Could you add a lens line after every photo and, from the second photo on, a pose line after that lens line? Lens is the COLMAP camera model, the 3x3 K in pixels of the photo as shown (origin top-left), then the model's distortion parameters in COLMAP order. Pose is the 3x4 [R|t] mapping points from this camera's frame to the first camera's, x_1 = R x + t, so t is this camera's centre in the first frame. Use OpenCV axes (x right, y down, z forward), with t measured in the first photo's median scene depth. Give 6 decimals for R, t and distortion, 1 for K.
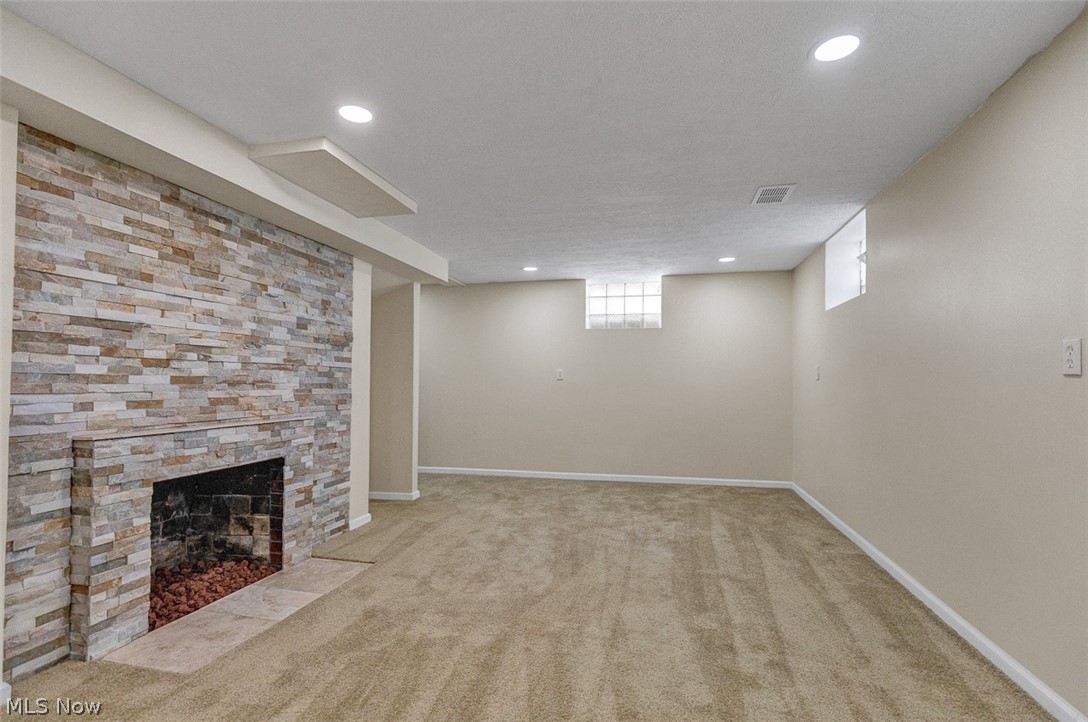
lens RADIAL K [[489.7, 0, 546.5], [0, 489.7, 366.9], [0, 0, 1]] dist [0.002945, -0.000032]
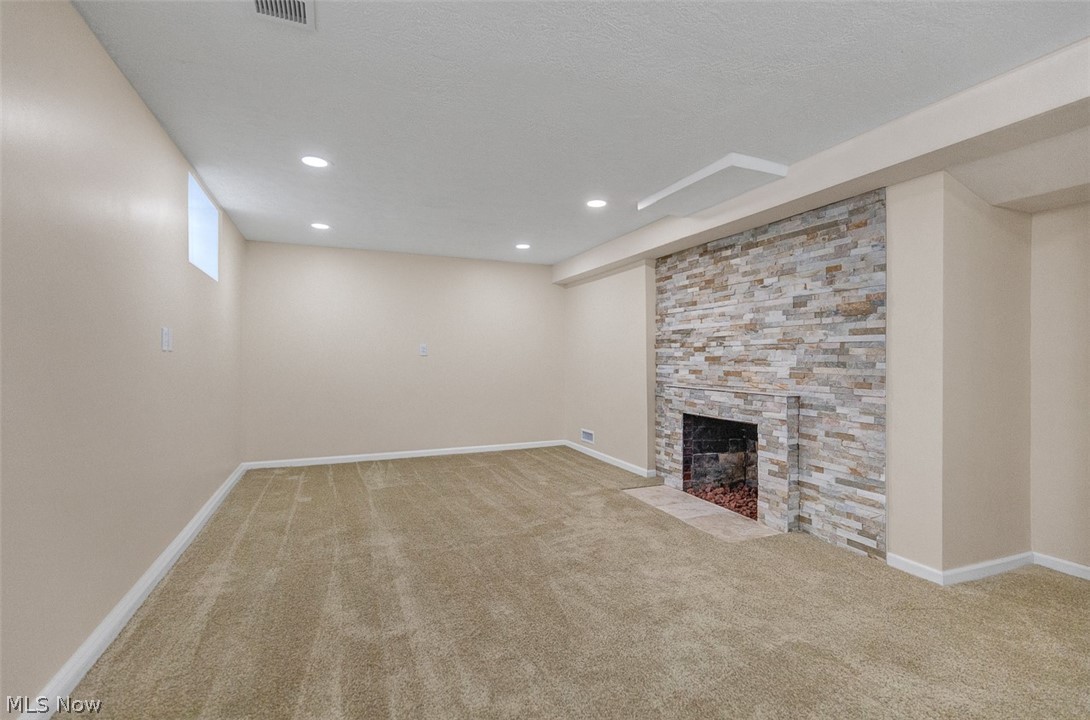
lens RADIAL K [[490.6, 0, 547.5], [0, 490.6, 365.9], [0, 0, 1]] dist [0.002945, -0.000032]
pose [[-0.796031, -0.005002, -0.605235, 0.593008], [0.006275, 0.999844, -0.016516, 0.064049], [0.605223, -0.016945, -0.795875, 1.708157]]
